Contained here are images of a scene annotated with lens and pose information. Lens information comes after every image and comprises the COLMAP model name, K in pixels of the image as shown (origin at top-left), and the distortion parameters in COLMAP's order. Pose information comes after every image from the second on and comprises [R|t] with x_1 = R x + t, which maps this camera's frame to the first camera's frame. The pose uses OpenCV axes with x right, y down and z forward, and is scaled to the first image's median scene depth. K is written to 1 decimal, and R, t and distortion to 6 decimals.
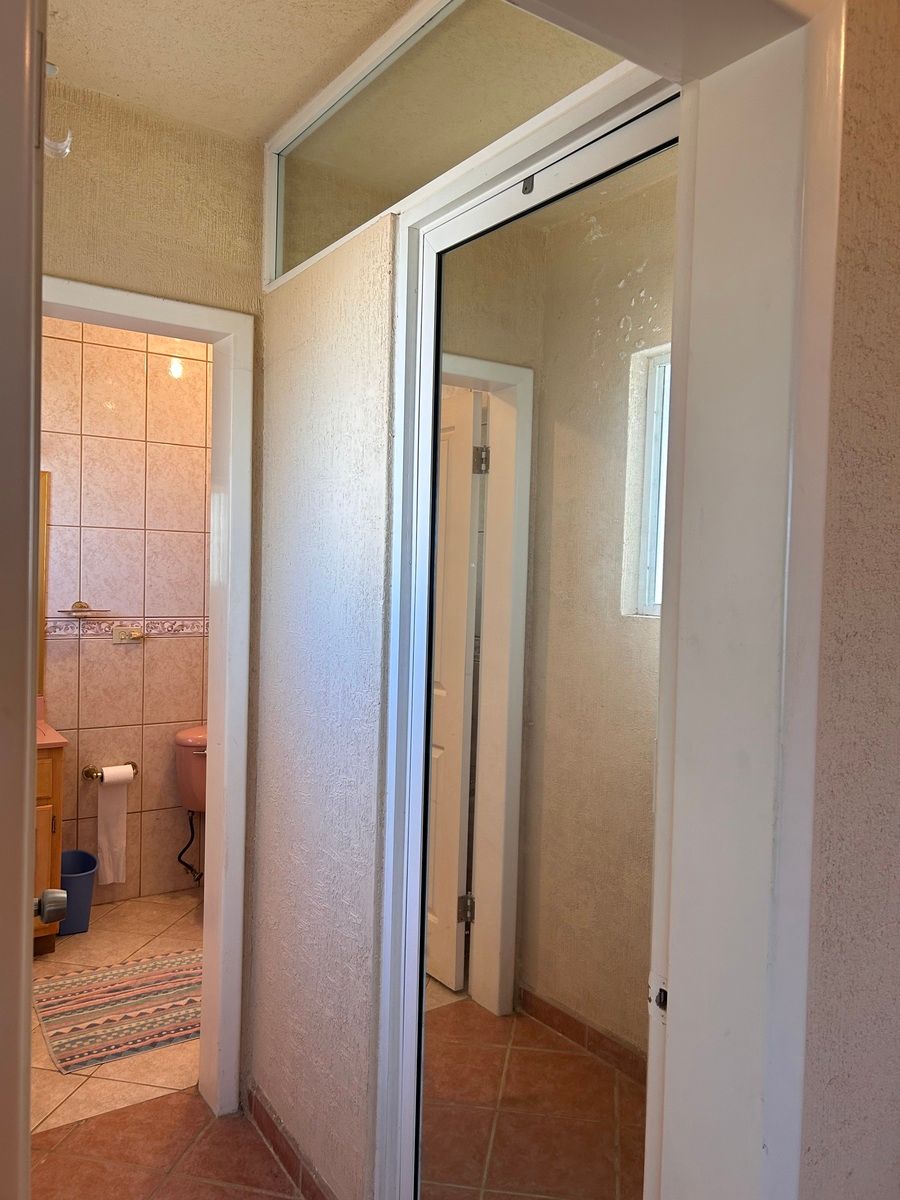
lens RADIAL K [[906.1, 0, 450.6], [0, 906.1, 604.5], [0, 0, 1]] dist [0.054239, -0.054949]
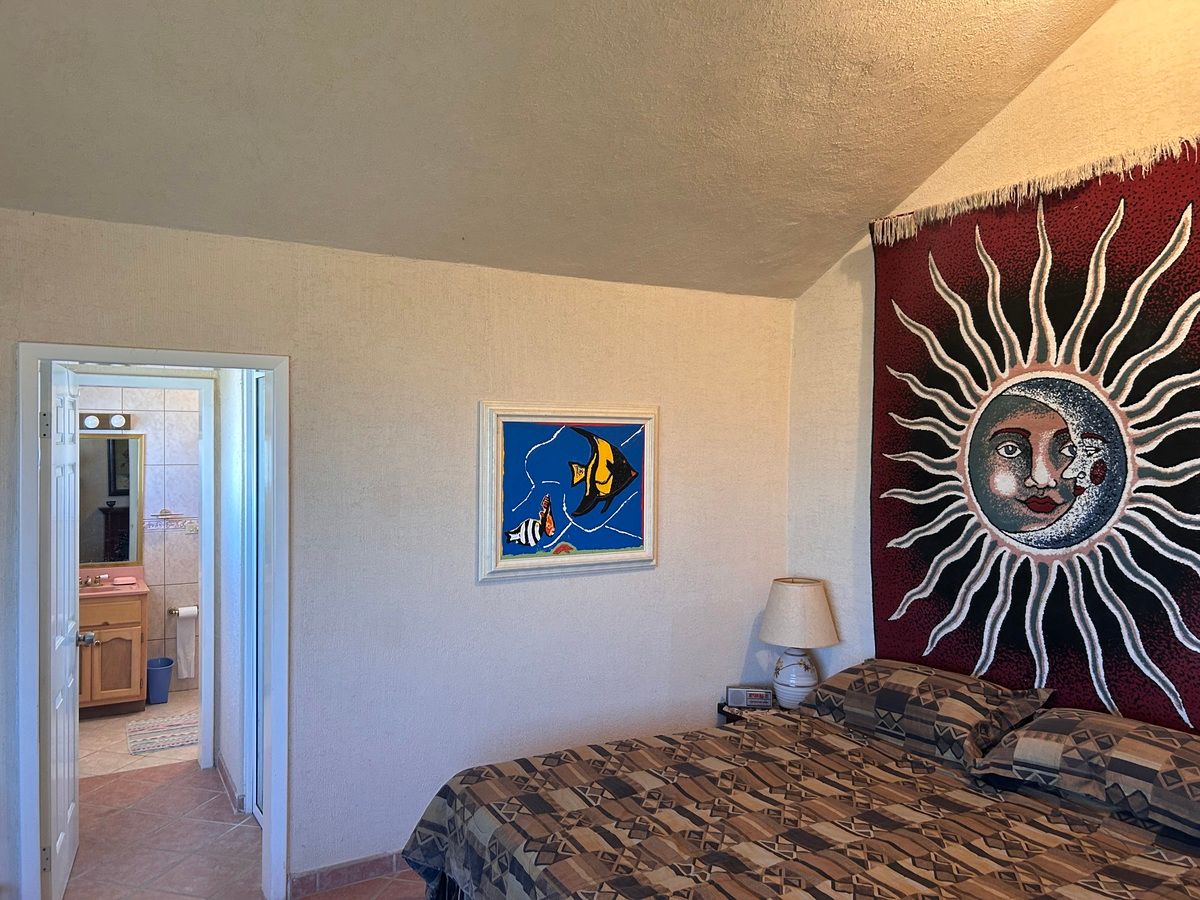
lens RADIAL K [[906.1, 0, 591.0], [0, 906.1, 449.5], [0, 0, 1]] dist [0.054239, -0.054949]
pose [[0.998480, -0.022262, -0.050417, 0.468531], [0.020861, 0.999386, -0.028150, -0.049567], [0.051013, 0.027055, 0.998331, -0.650710]]
